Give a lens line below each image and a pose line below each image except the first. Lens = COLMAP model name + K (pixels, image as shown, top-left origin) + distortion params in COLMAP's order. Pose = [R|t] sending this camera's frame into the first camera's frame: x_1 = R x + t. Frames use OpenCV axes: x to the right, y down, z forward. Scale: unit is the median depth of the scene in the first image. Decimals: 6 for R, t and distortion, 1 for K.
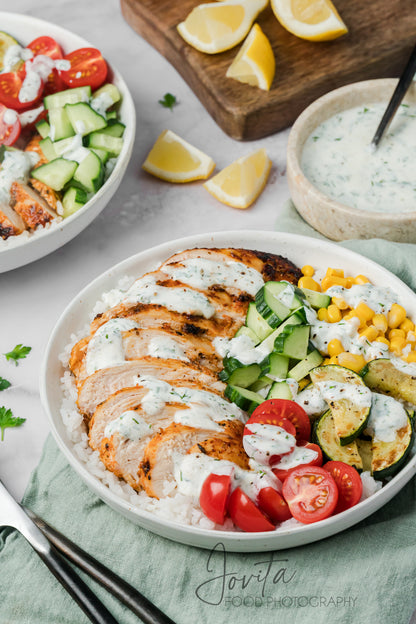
lens RADIAL K [[2489.5, 0, 210.1], [0, 2489.5, 311.6], [0, 0, 1]] dist [0.062374, -0.706961]
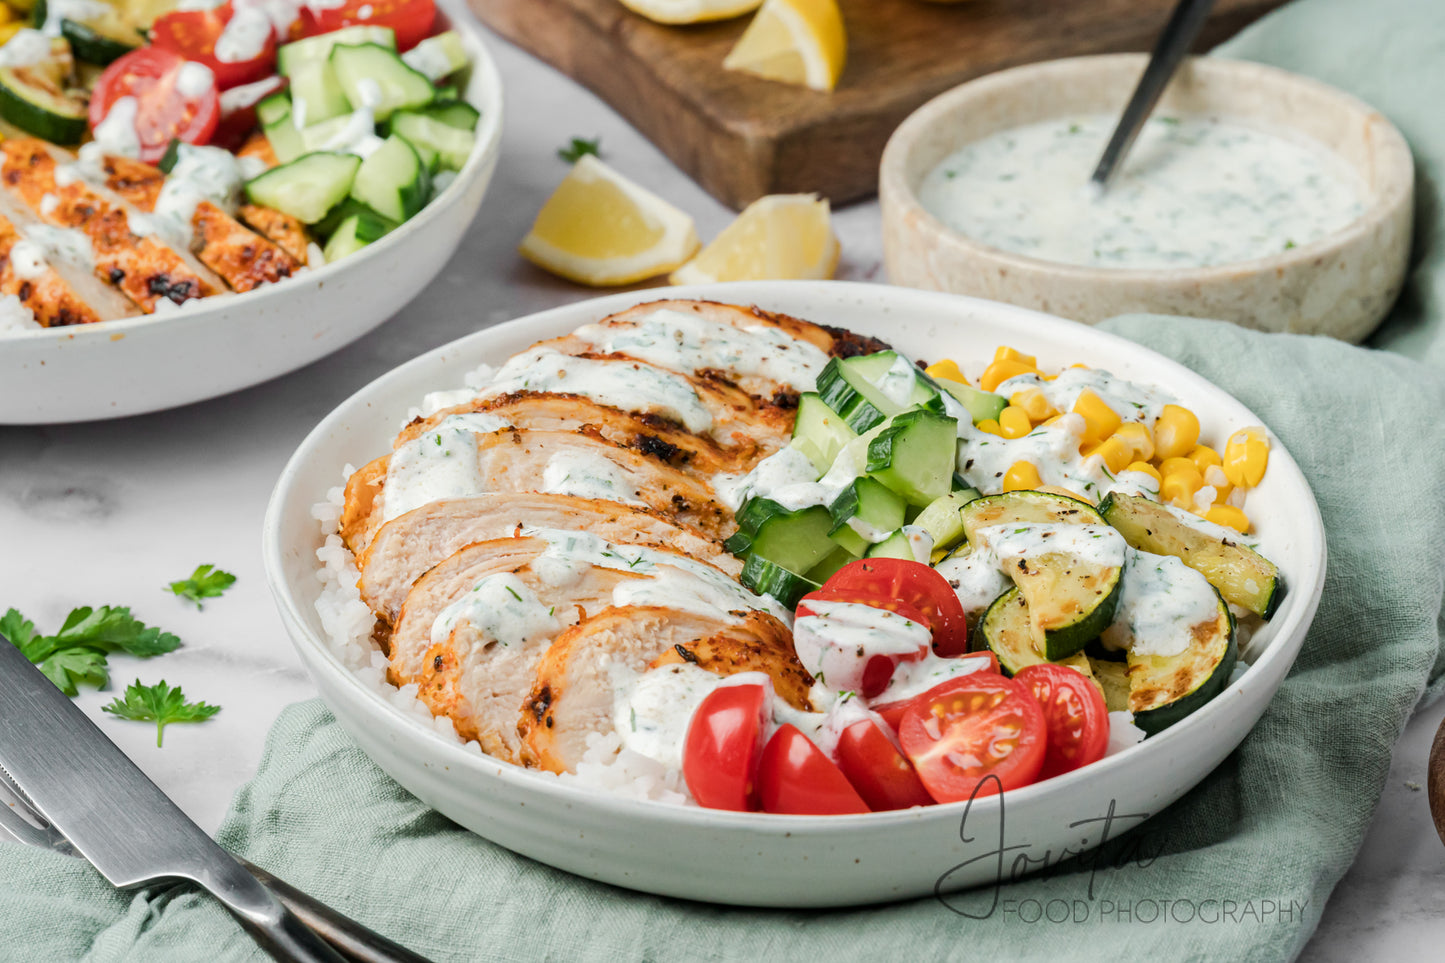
lens RADIAL K [[5764.9, 0, 718.7], [0, 5764.9, 483.9], [0, 0, 1]] dist [0.062374, -0.706961]
pose [[0.999668, 0.007443, 0.024675, -0.019798], [0.000051, 0.956815, -0.290698, 0.278121], [-0.025774, 0.290602, 0.956497, 0.137933]]
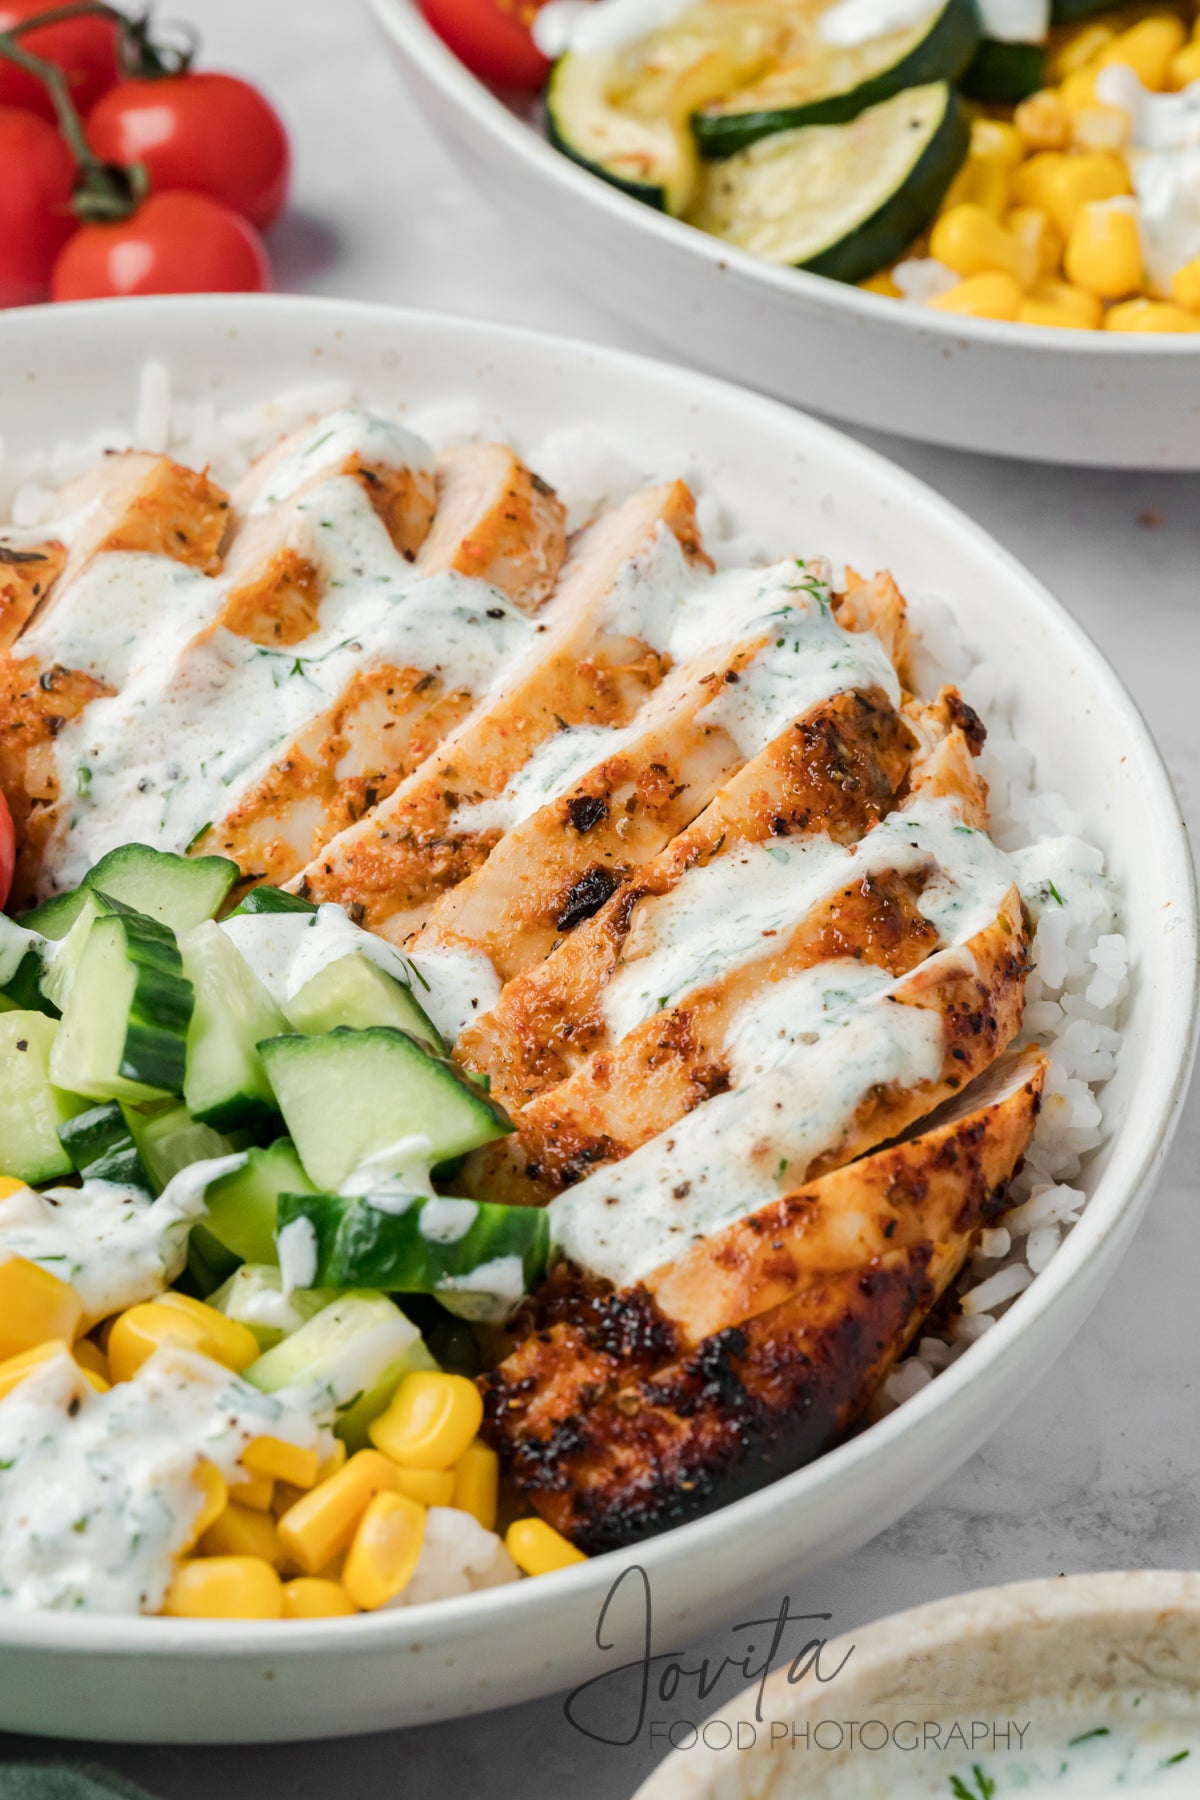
lens RADIAL K [[7263.7, 0, 597.2], [0, 7263.7, 900.8], [0, 0, 1]] dist [-0.337163, 4.842951]
pose [[-0.688083, 0.488307, -0.536748, 0.309773], [-0.539181, 0.150971, 0.828548, -0.482863], [0.485619, 0.859514, 0.159405, 0.916008]]
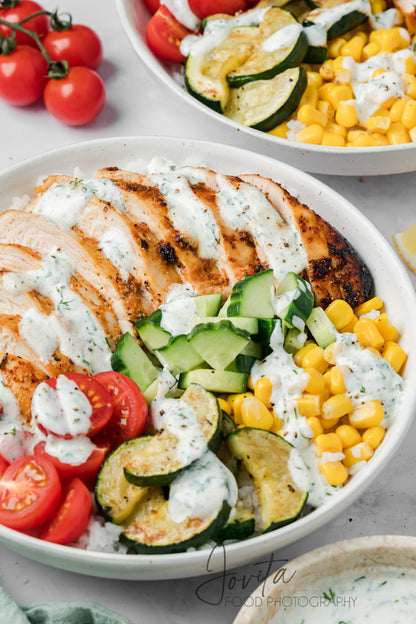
lens RADIAL K [[2425.4, 0, 208.3], [0, 2425.4, 312.0], [0, 0, 1]] dist [0.063953, 1.103396]
pose [[0.618997, 0.615753, -0.487537, 0.372268], [-0.582064, 0.776422, 0.241599, -0.164844], [0.527300, 0.134228, 0.839010, 0.397611]]
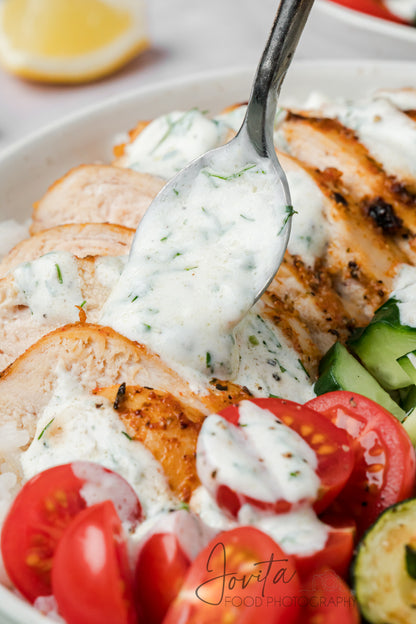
lens RADIAL K [[2622.9, 0, 208.8], [0, 2622.9, 311.9], [0, 0, 1]] dist [0.103412, -3.611136]
pose [[0.712175, 0.437867, -0.548706, 0.217834], [-0.518050, 0.855290, 0.010136, 0.031434], [0.473741, 0.277039, 0.835954, 0.637211]]
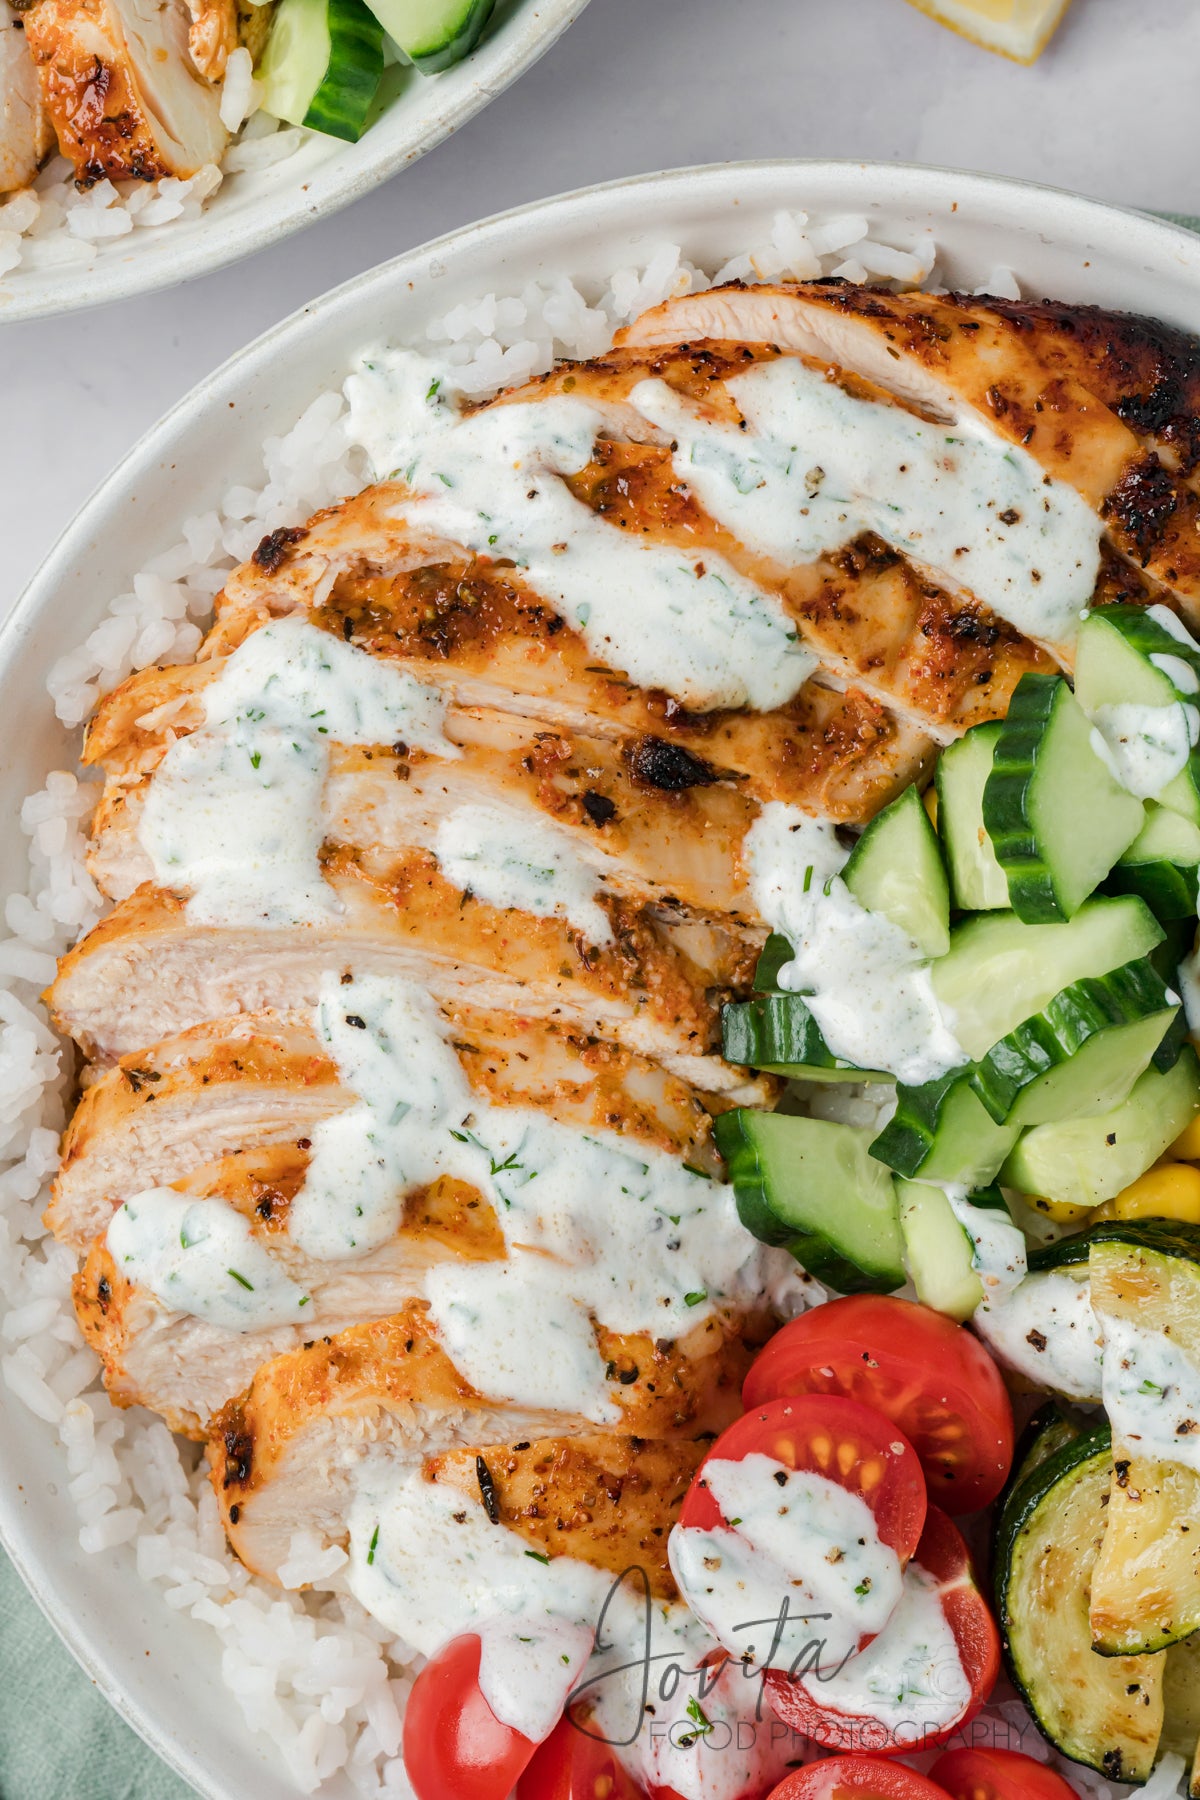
lens RADIAL K [[7181.2, 0, 606.0], [0, 7181.2, 898.9], [0, 0, 1]] dist [0.062374, -0.706961]
pose [[0.951250, 0.308393, 0.004056, -0.011782], [-0.224980, 0.684846, 0.693087, -0.413332], [0.210965, -0.660212, 0.720843, 0.554564]]
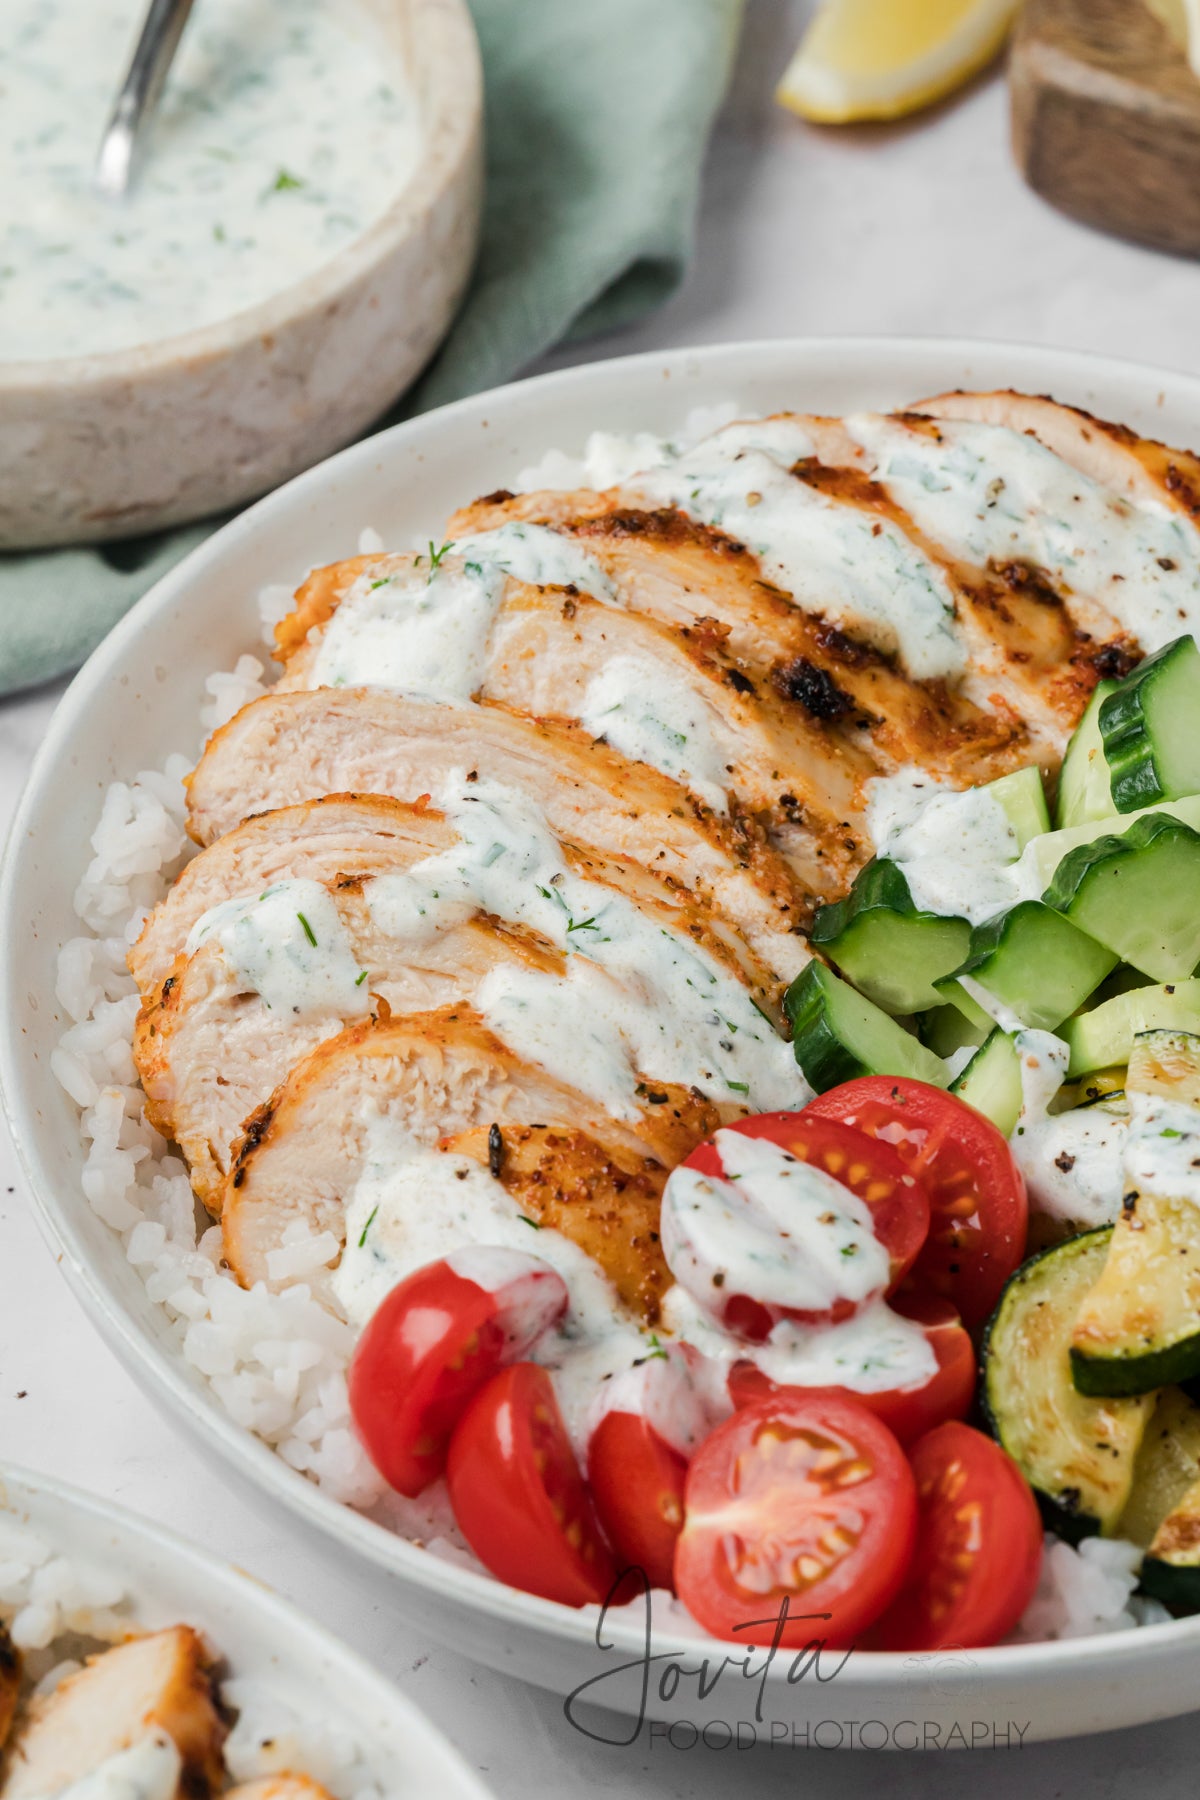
lens RADIAL K [[7181.2, 0, 606.0], [0, 7181.2, 898.9], [0, 0, 1]] dist [0.062374, -0.706961]
pose [[0.865253, 0.370377, -0.337873, 0.205329], [-0.374516, 0.925557, 0.055505, -0.004566], [0.333279, 0.078513, 0.939554, 0.387156]]
